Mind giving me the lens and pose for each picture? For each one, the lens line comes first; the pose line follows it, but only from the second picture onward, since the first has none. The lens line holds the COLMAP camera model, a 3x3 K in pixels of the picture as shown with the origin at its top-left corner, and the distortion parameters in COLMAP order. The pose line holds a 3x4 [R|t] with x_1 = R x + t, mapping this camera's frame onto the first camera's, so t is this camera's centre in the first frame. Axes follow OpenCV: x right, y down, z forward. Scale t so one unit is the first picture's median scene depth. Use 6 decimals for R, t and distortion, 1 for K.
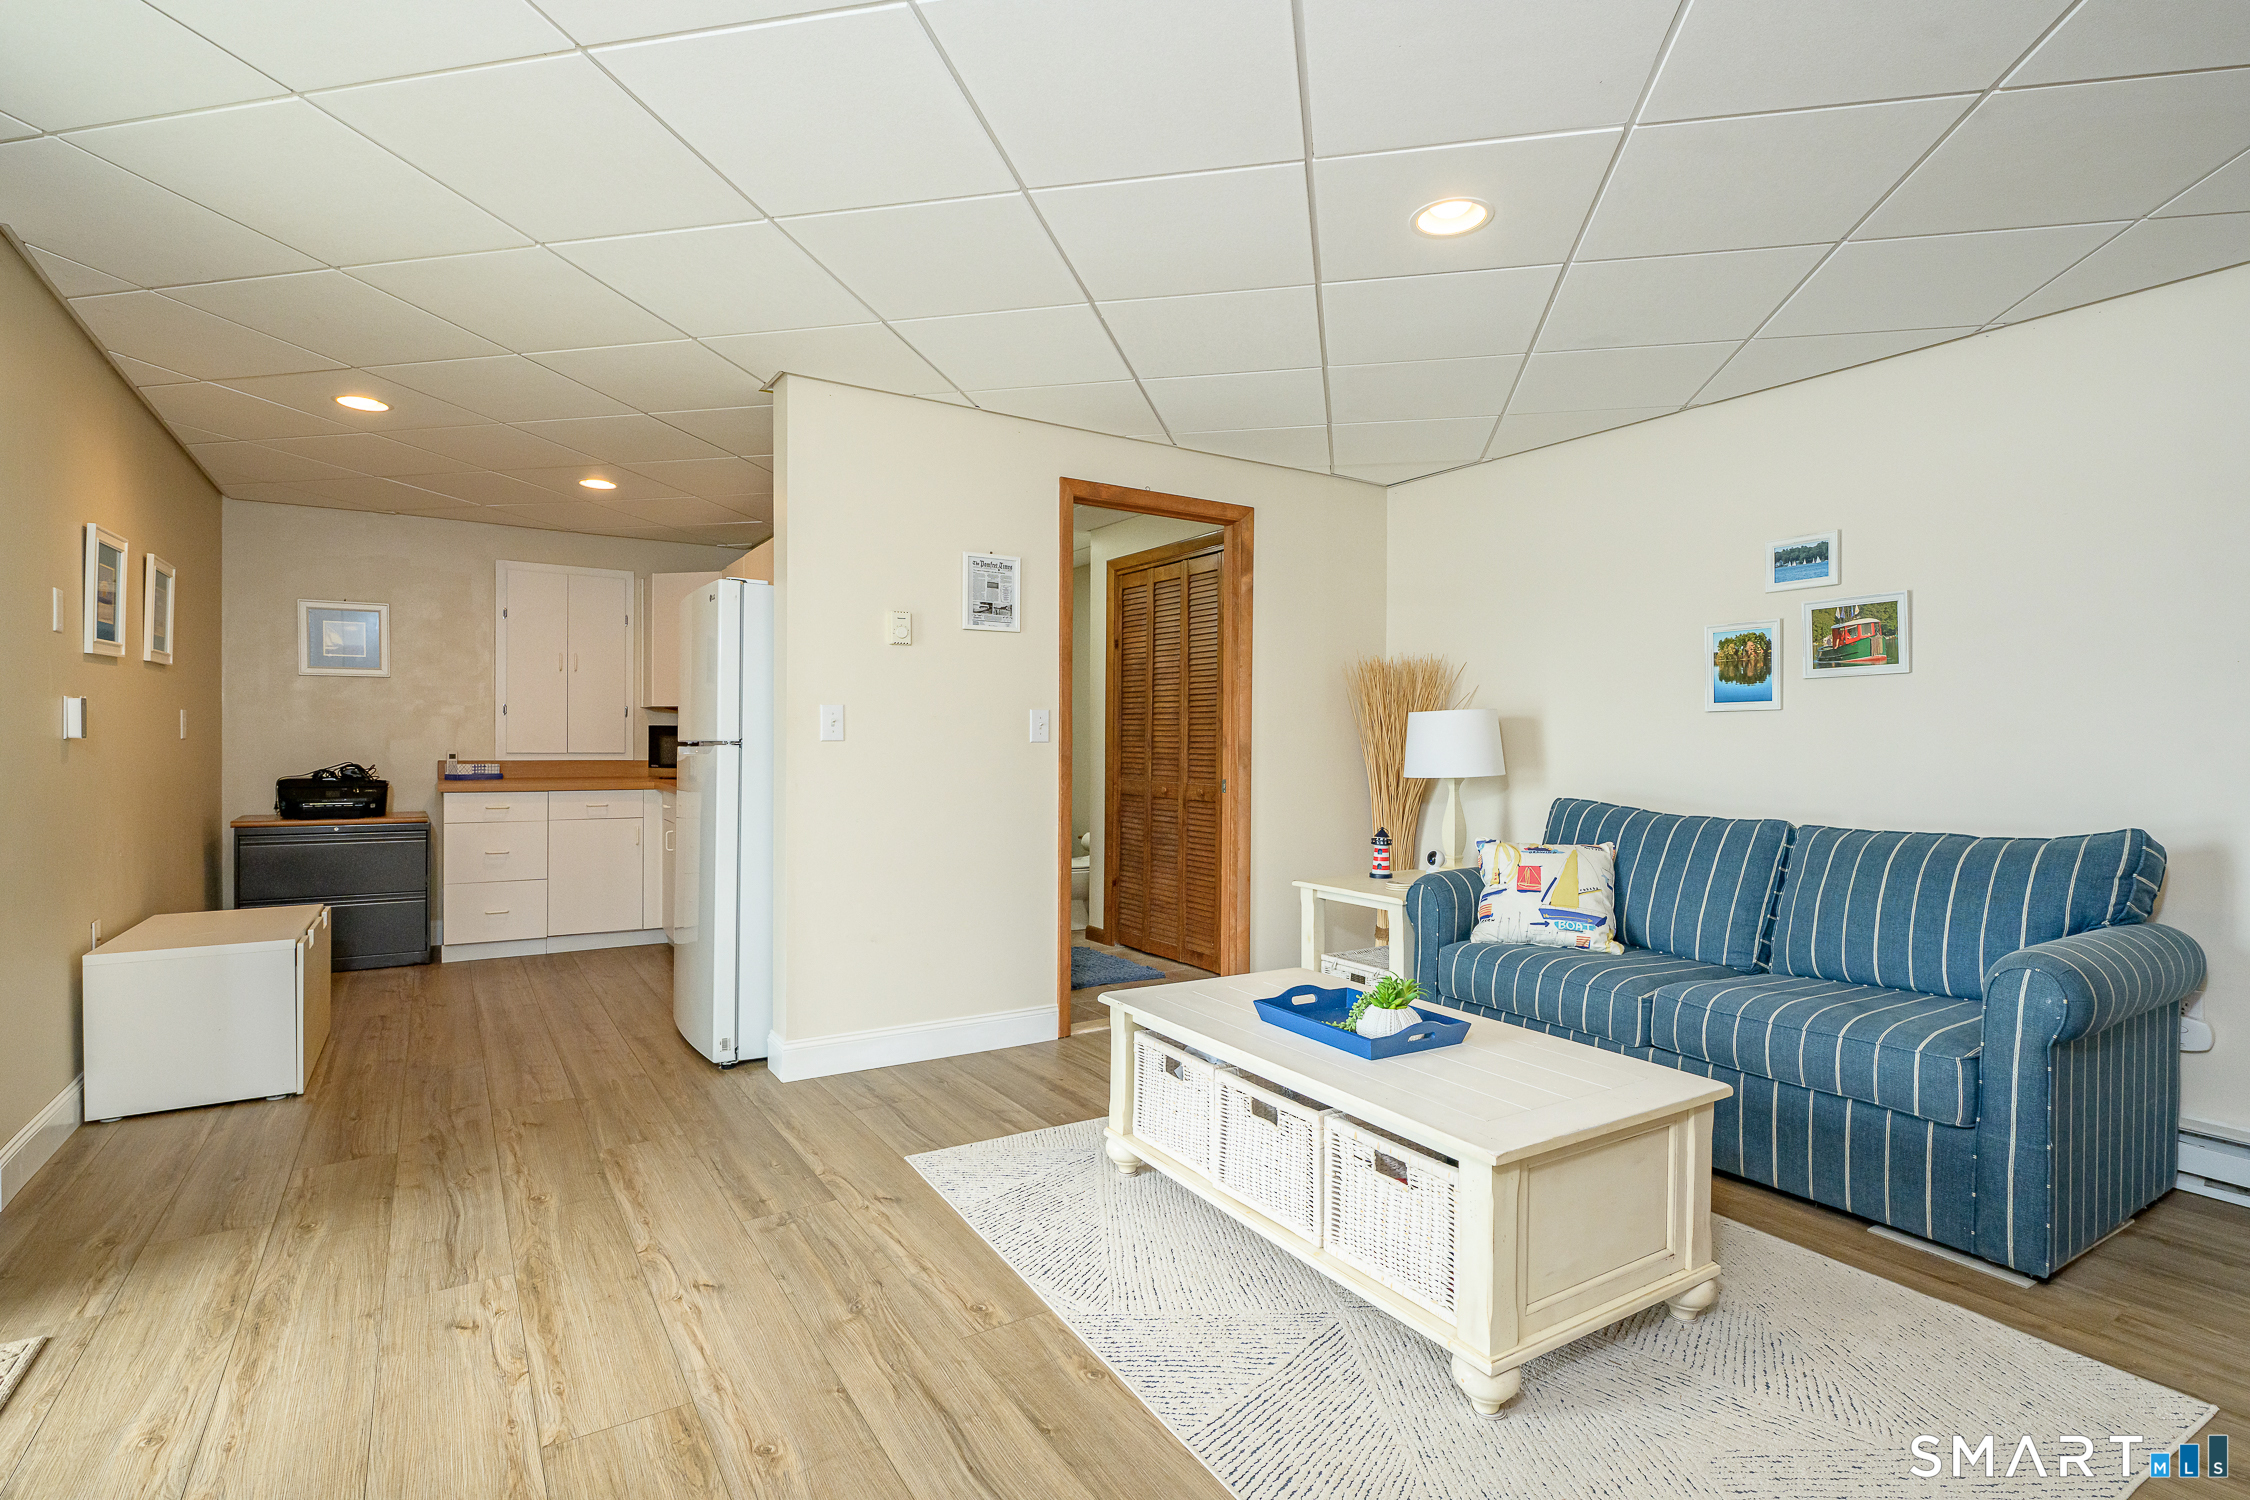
lens RADIAL K [[1075.5, 0, 1134.0], [0, 1075.5, 749.3], [0, 0, 1]] dist [-0.006141, -0.000885]
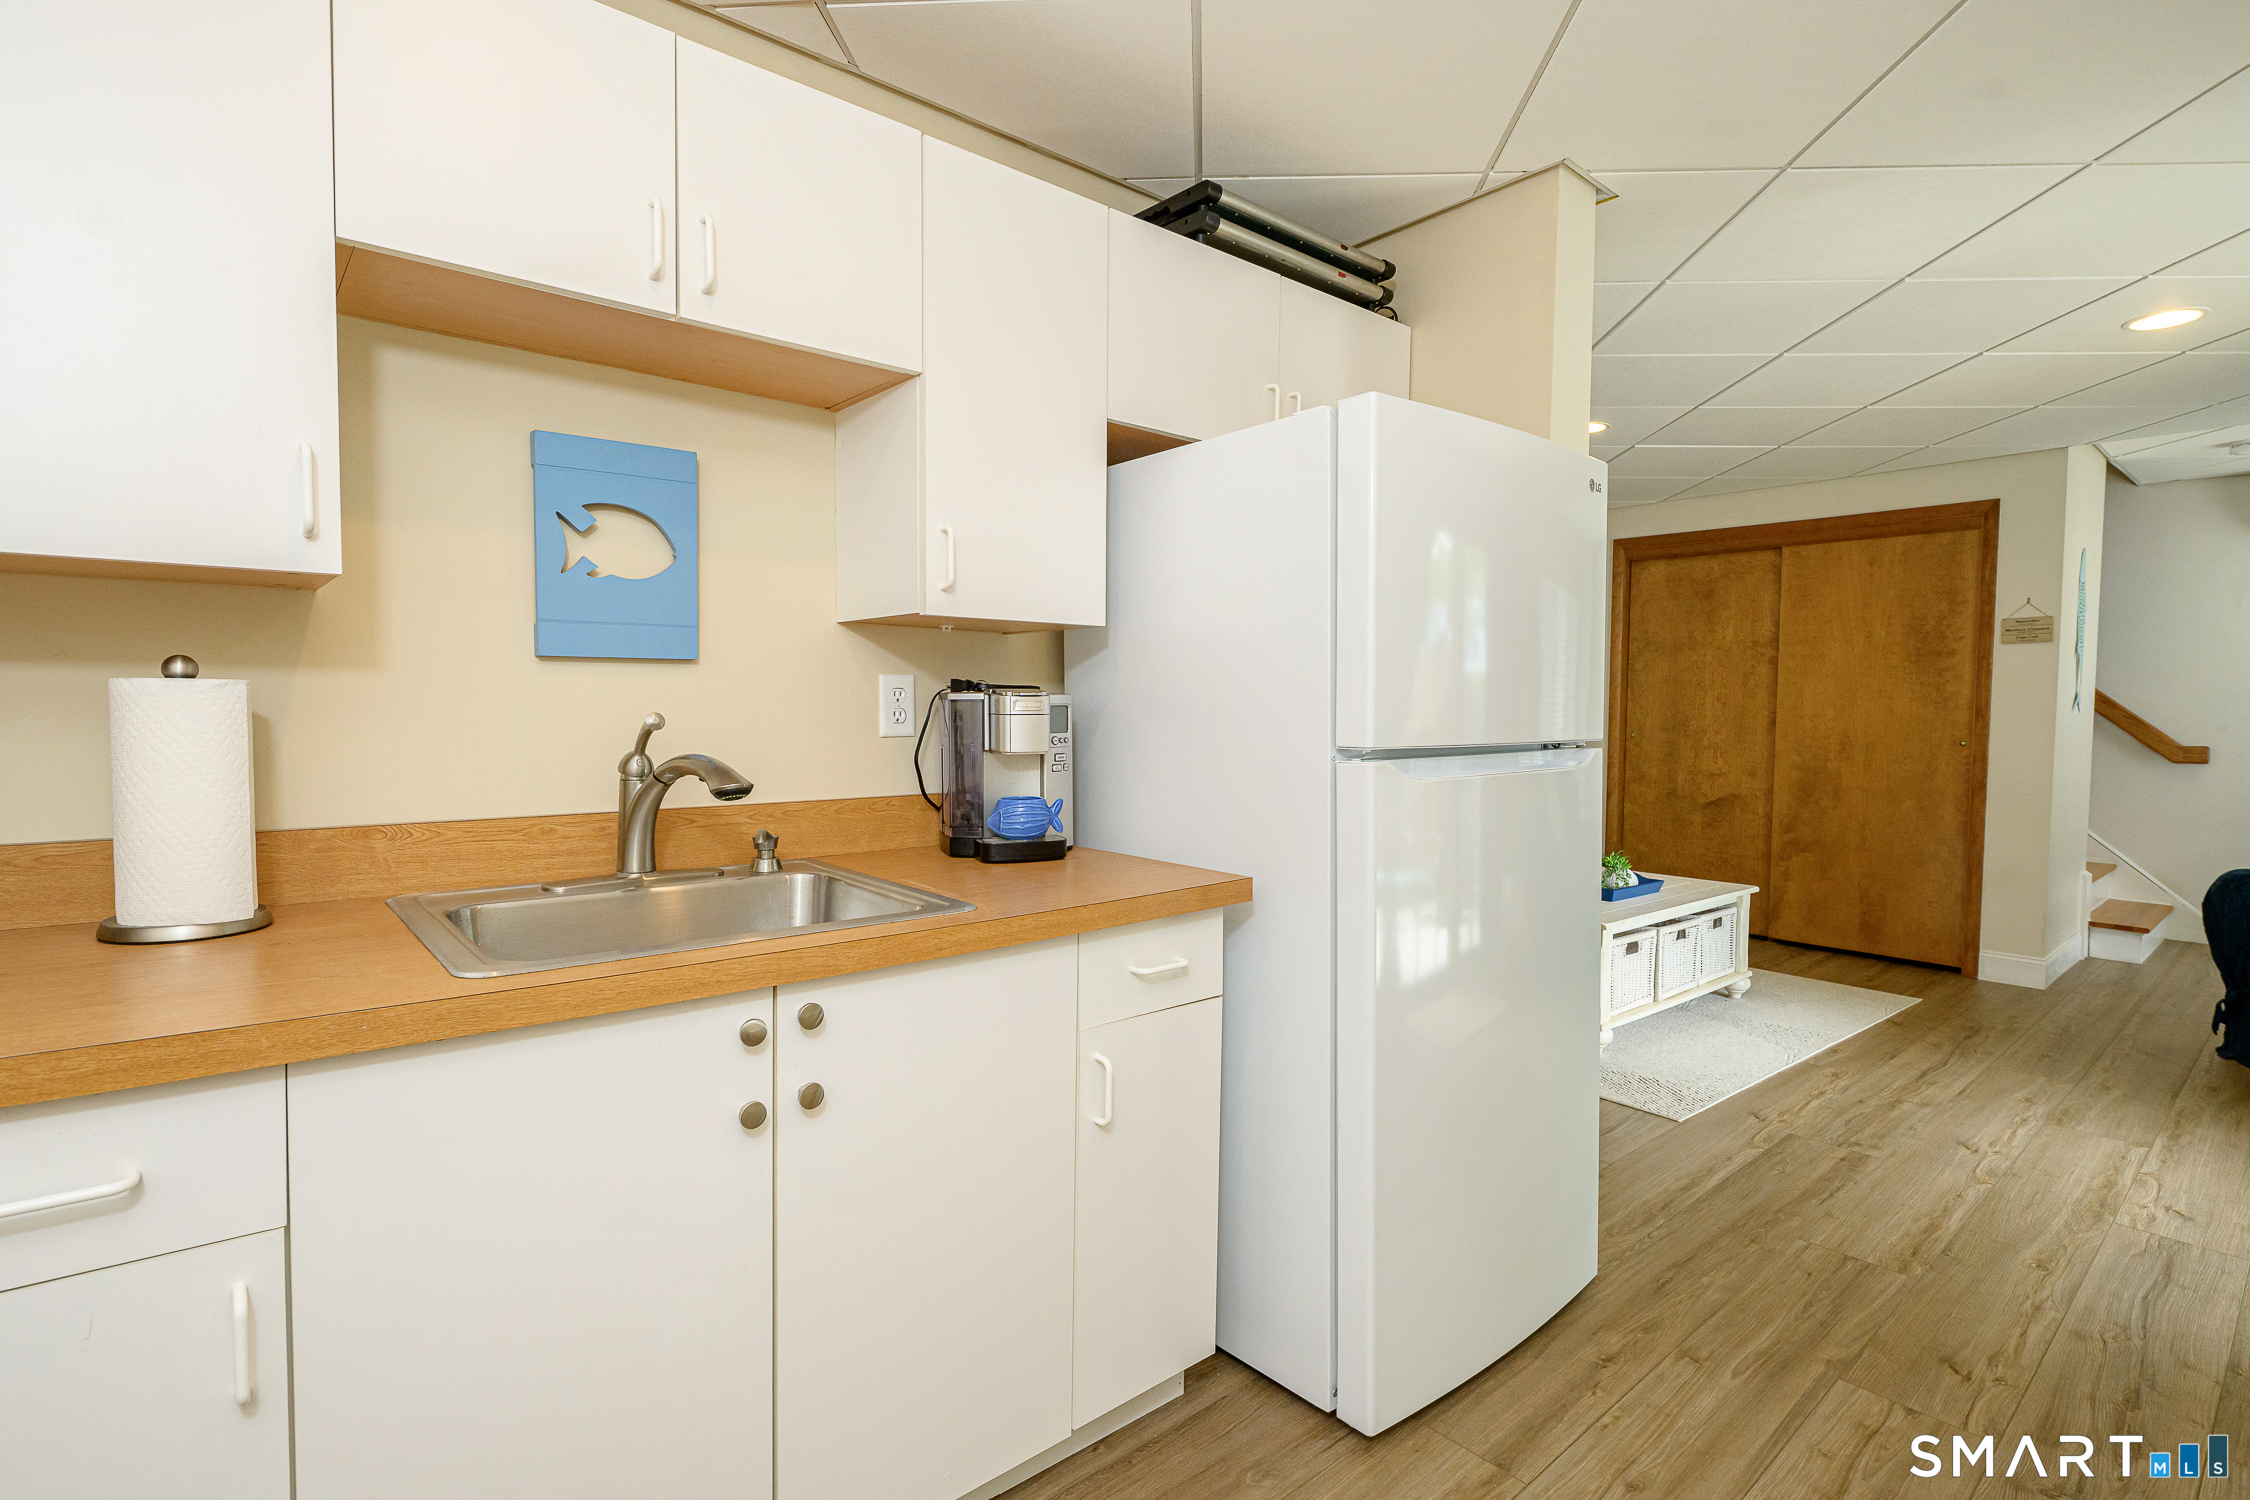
lens RADIAL K [[1075.5, 0, 1137.1], [0, 1075.5, 751.2], [0, 0, 1]] dist [-0.006141, -0.000885]
pose [[-0.137056, -0.051081, 0.989245, -1.287945], [-0.006087, 0.998694, 0.050725, -0.044006], [-0.990545, 0.000931, -0.137188, 1.836400]]
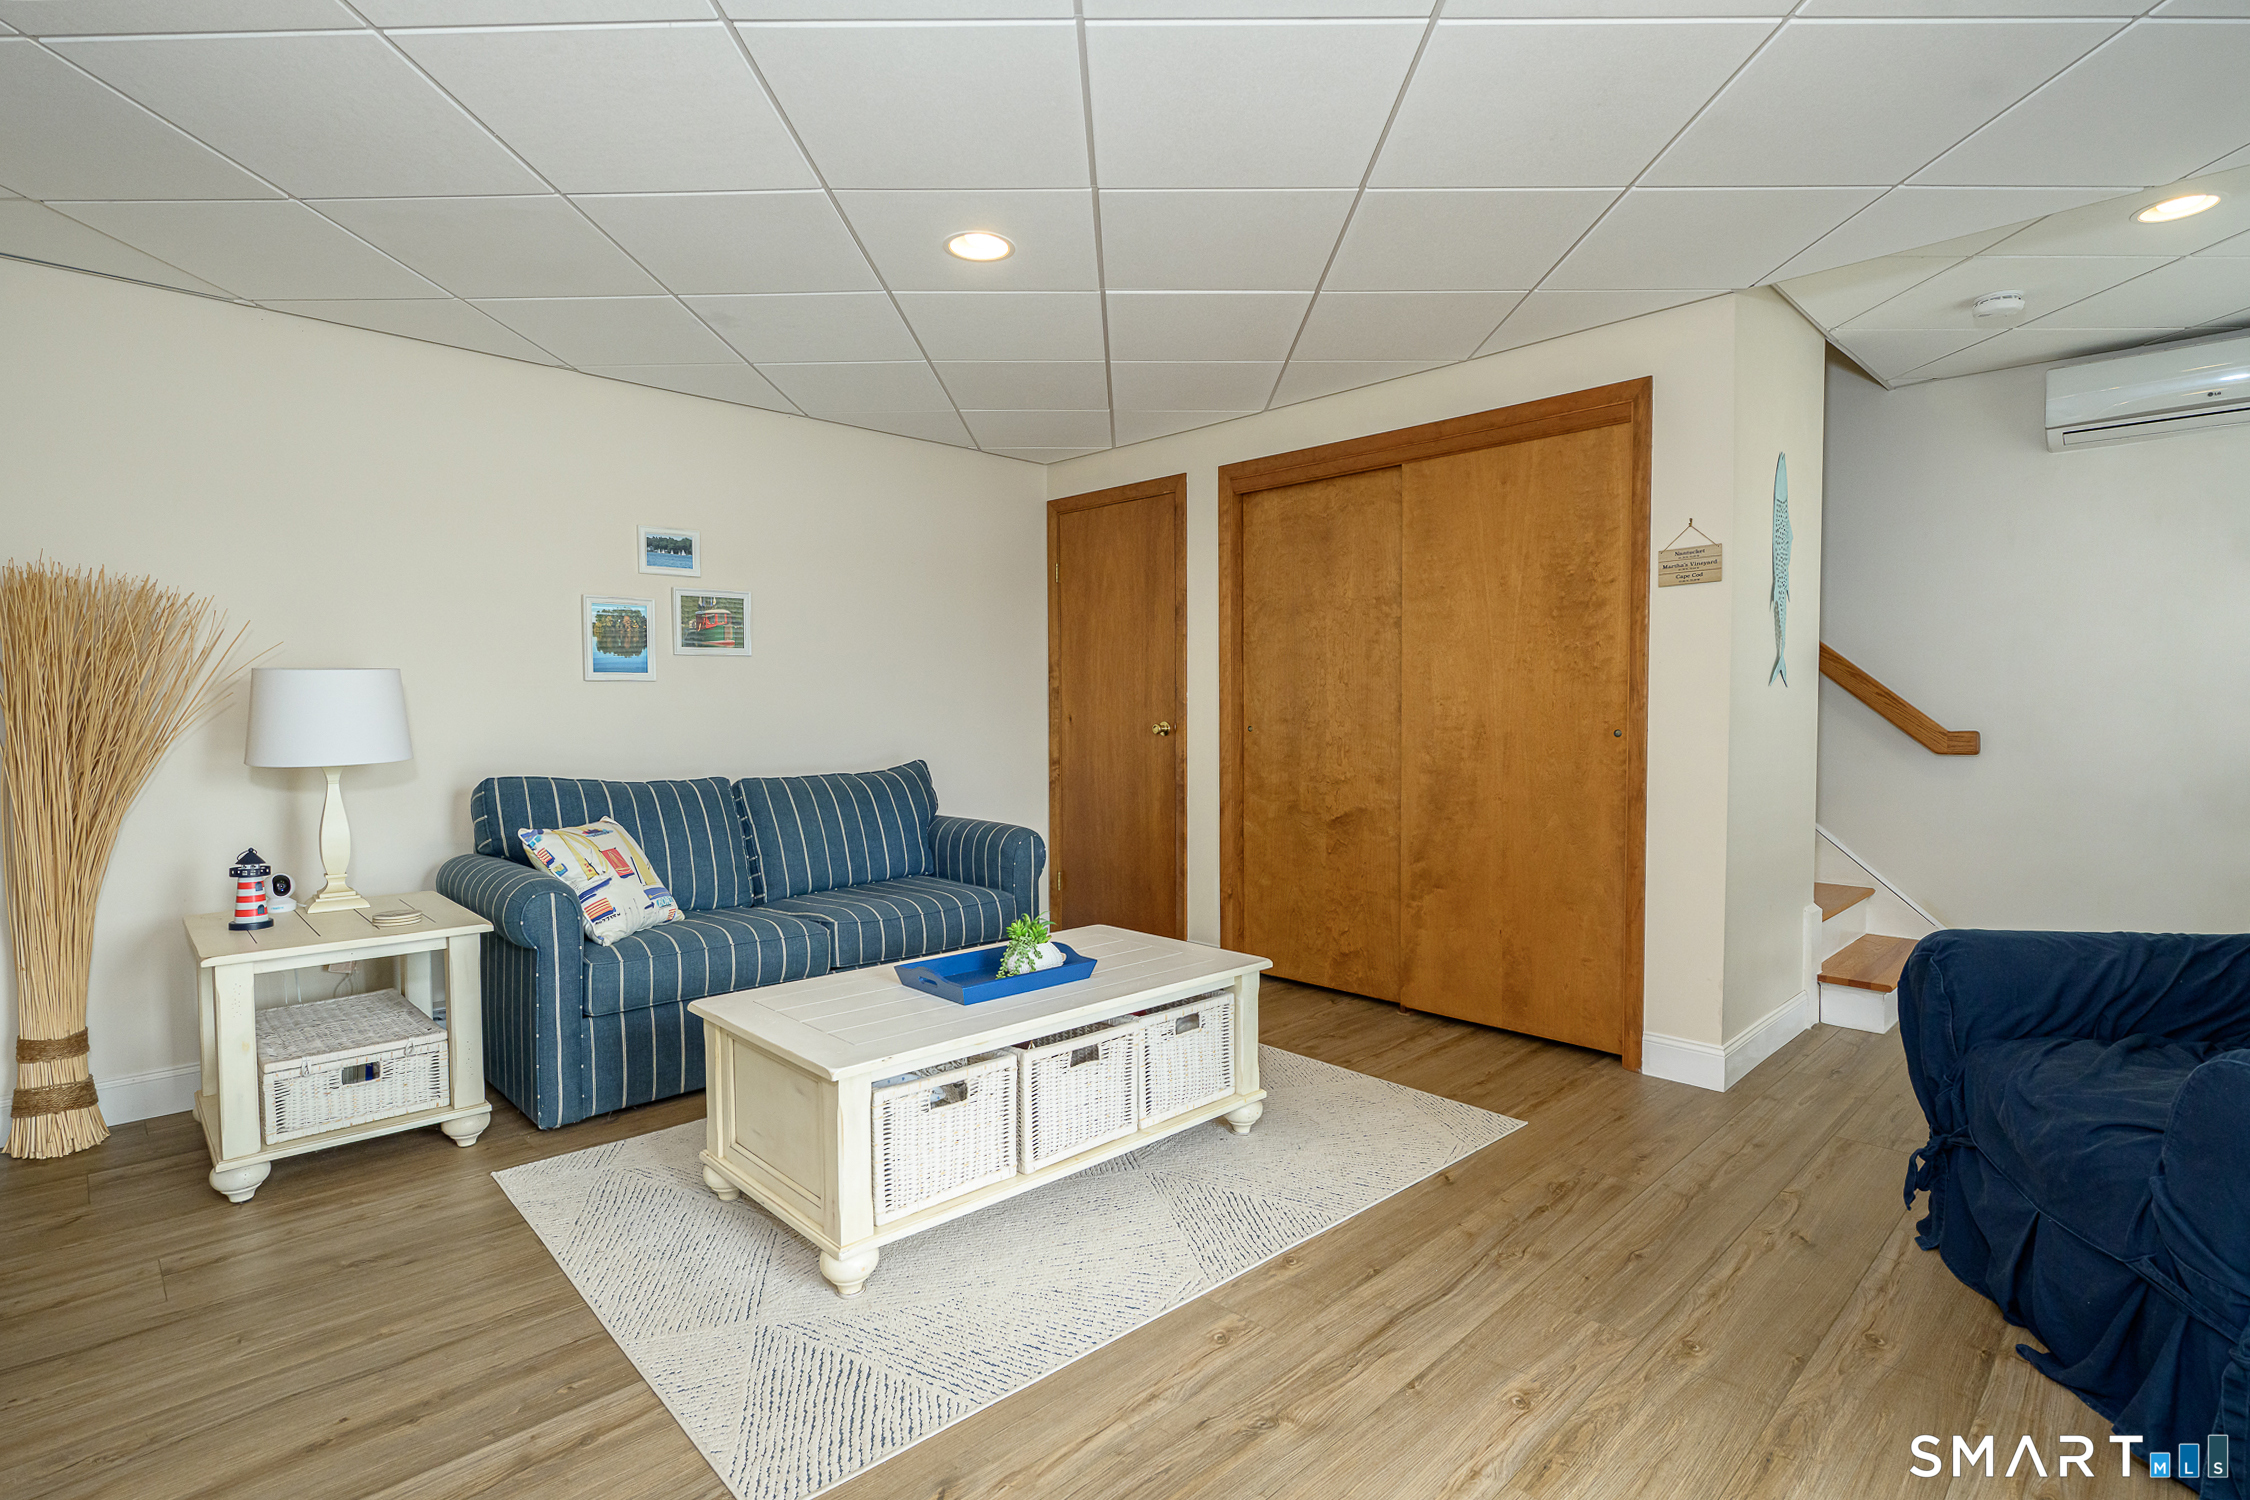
lens RADIAL K [[1075.5, 0, 1129.9], [0, 1075.5, 750.8], [0, 0, 1]] dist [-0.006141, -0.000885]
pose [[-0.194914, -0.046004, 0.979741, -0.805493], [0.009196, 0.998770, 0.048727, -0.019411], [-0.980777, 0.018507, -0.194251, 1.000041]]
